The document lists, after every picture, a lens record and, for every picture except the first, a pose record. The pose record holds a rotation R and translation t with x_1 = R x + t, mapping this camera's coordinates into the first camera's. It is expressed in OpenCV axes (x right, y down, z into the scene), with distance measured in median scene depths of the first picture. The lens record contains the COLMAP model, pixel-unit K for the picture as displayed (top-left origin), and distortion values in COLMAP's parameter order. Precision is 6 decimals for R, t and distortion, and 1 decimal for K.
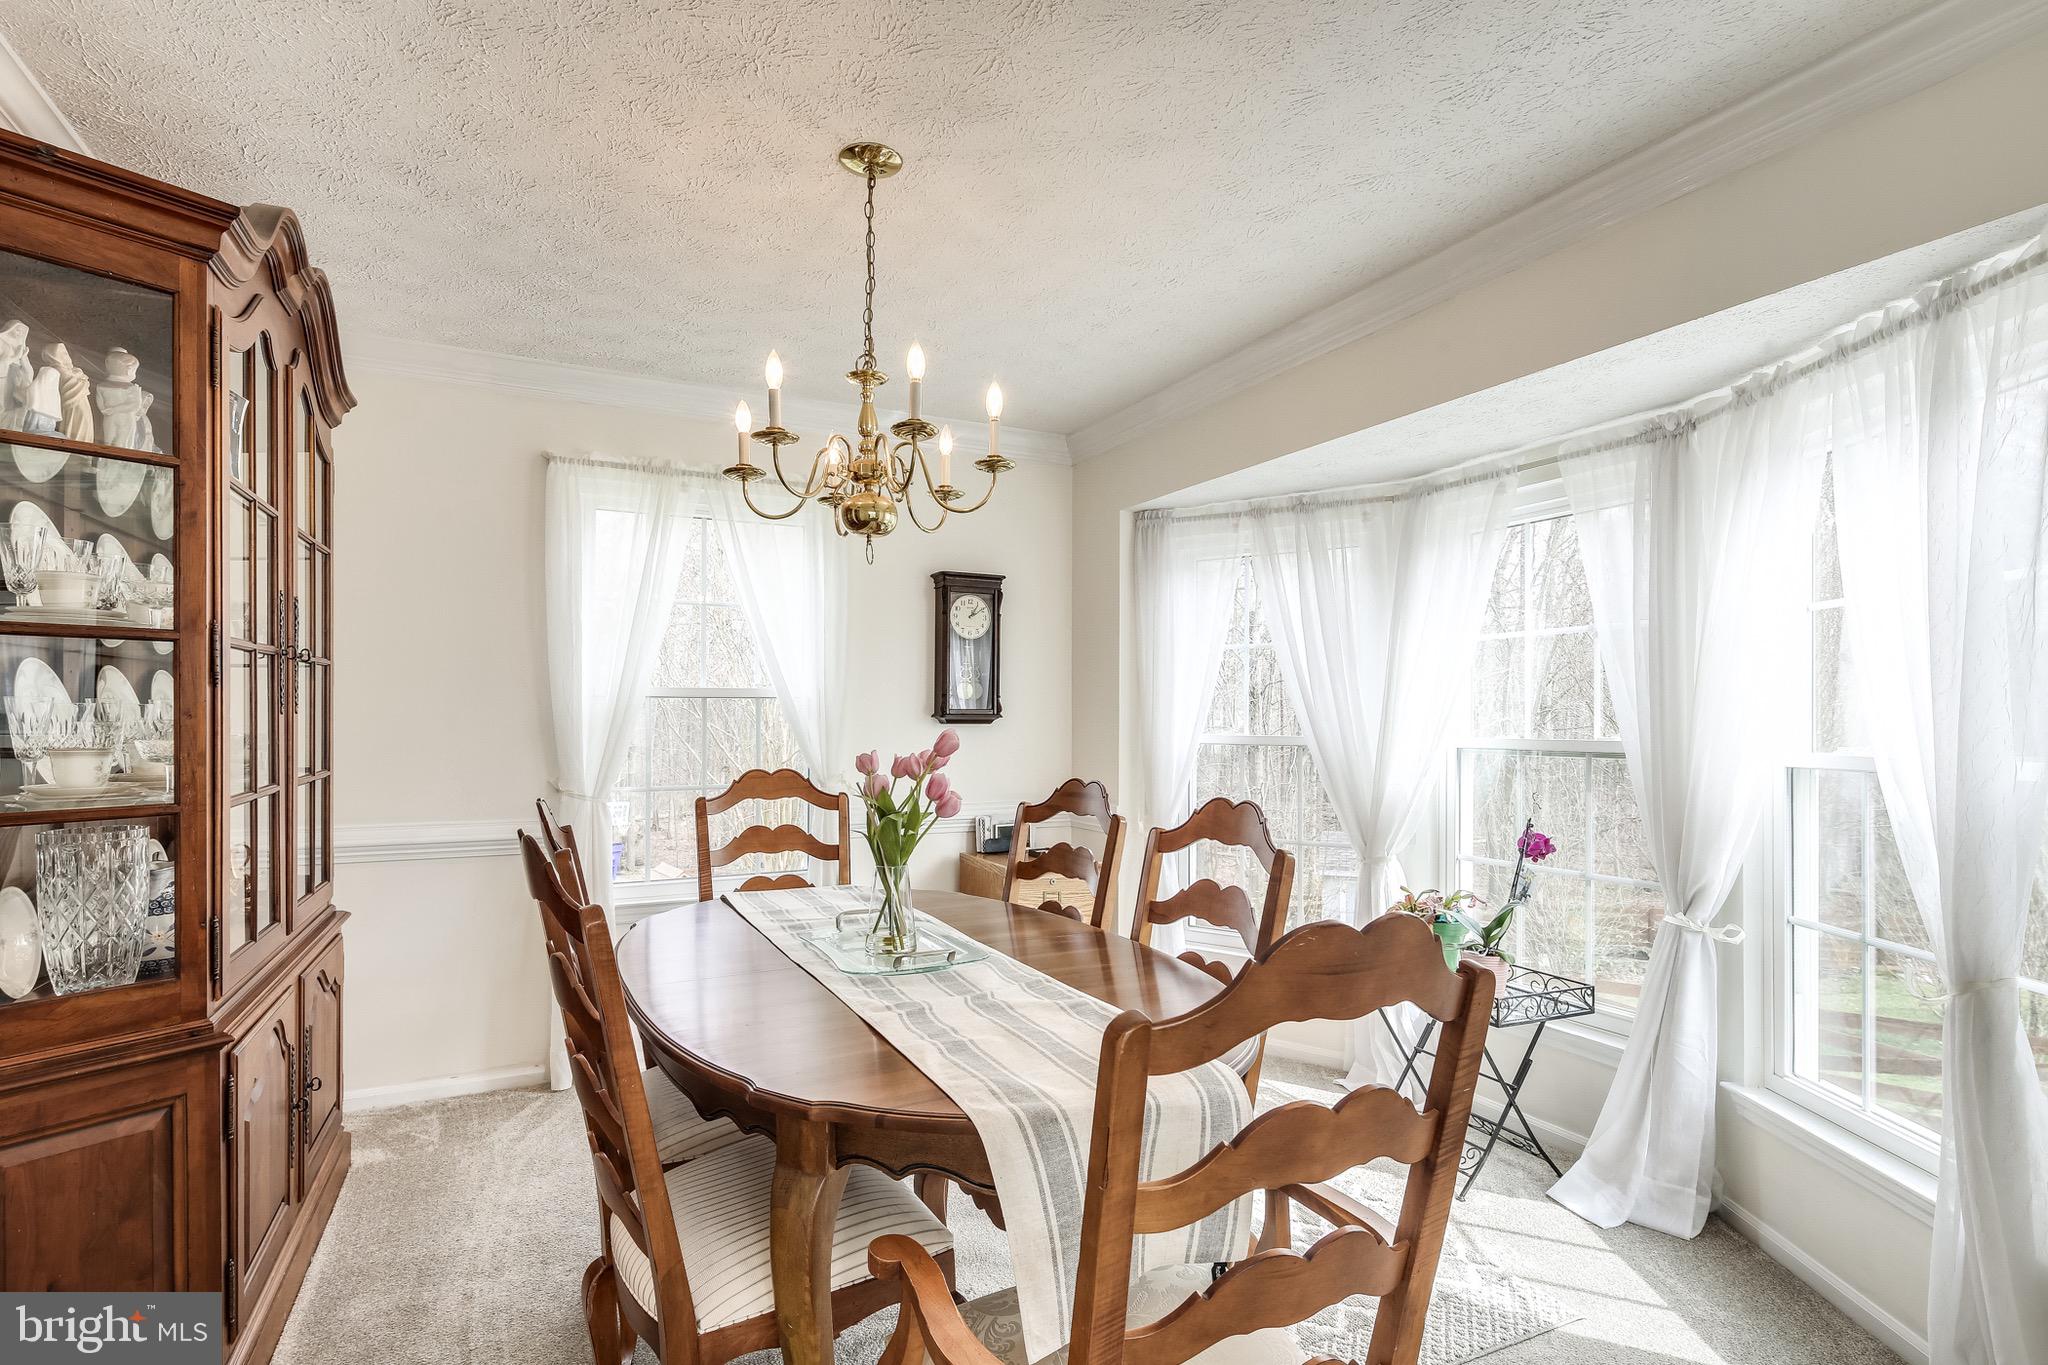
lens RADIAL K [[1009.3, 0, 1020.4], [0, 1009.3, 699.6], [0, 0, 1]] dist [0.000956, -0.000003]
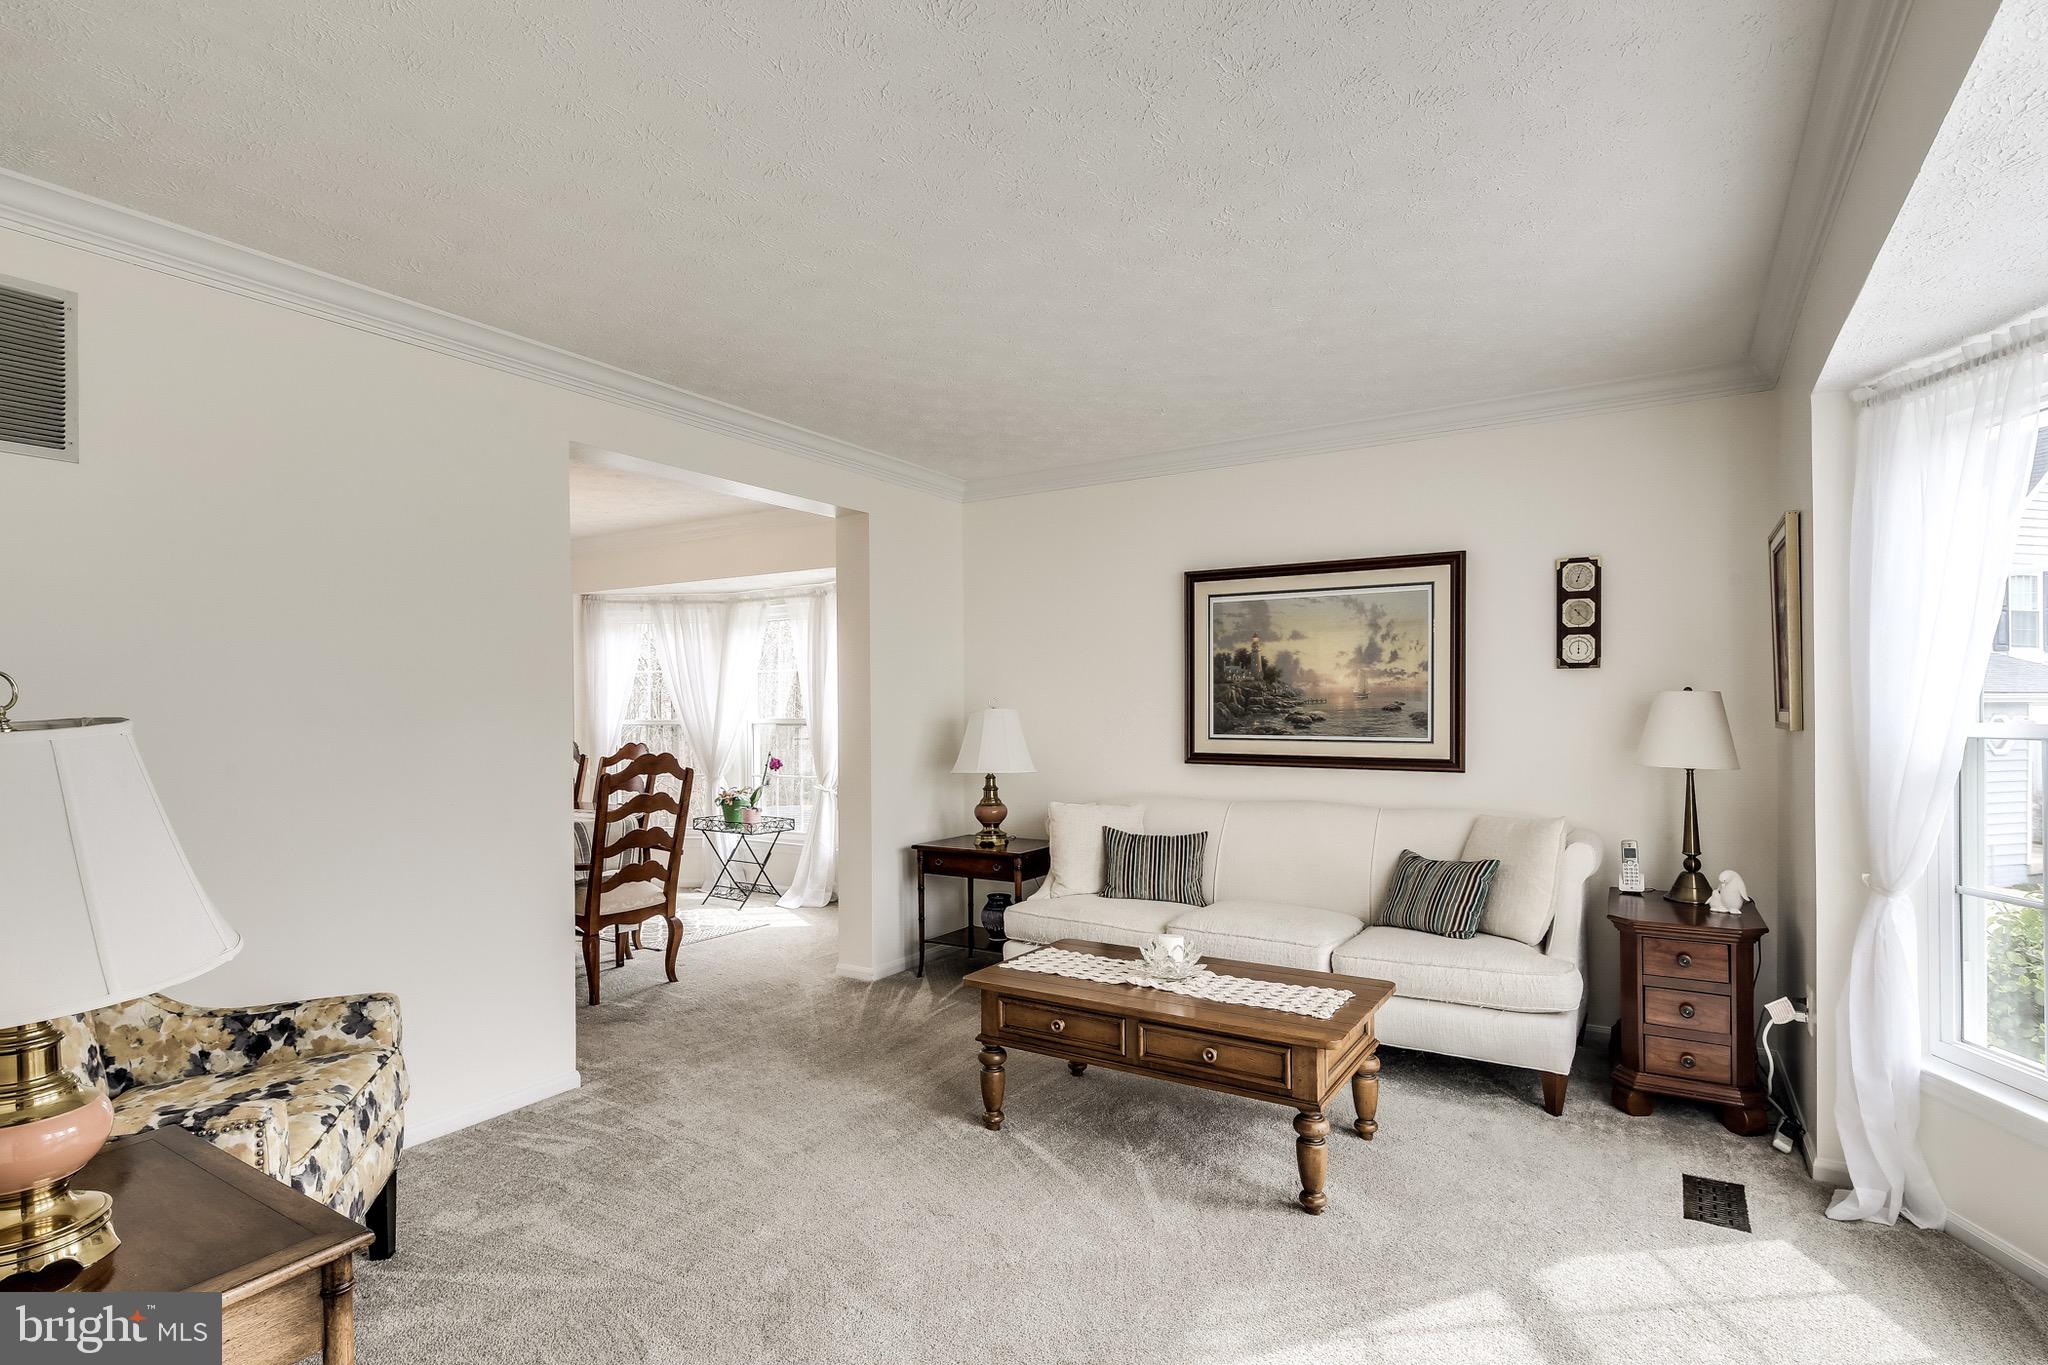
lens RADIAL K [[1009.3, 0, 1016.8], [0, 1009.3, 697.2], [0, 0, 1]] dist [0.000956, -0.000003]
pose [[0.852709, -0.007440, 0.522333, -0.207300], [0.006213, 0.999972, 0.004100, -0.012917], [-0.522349, -0.000251, 0.852732, -1.158289]]
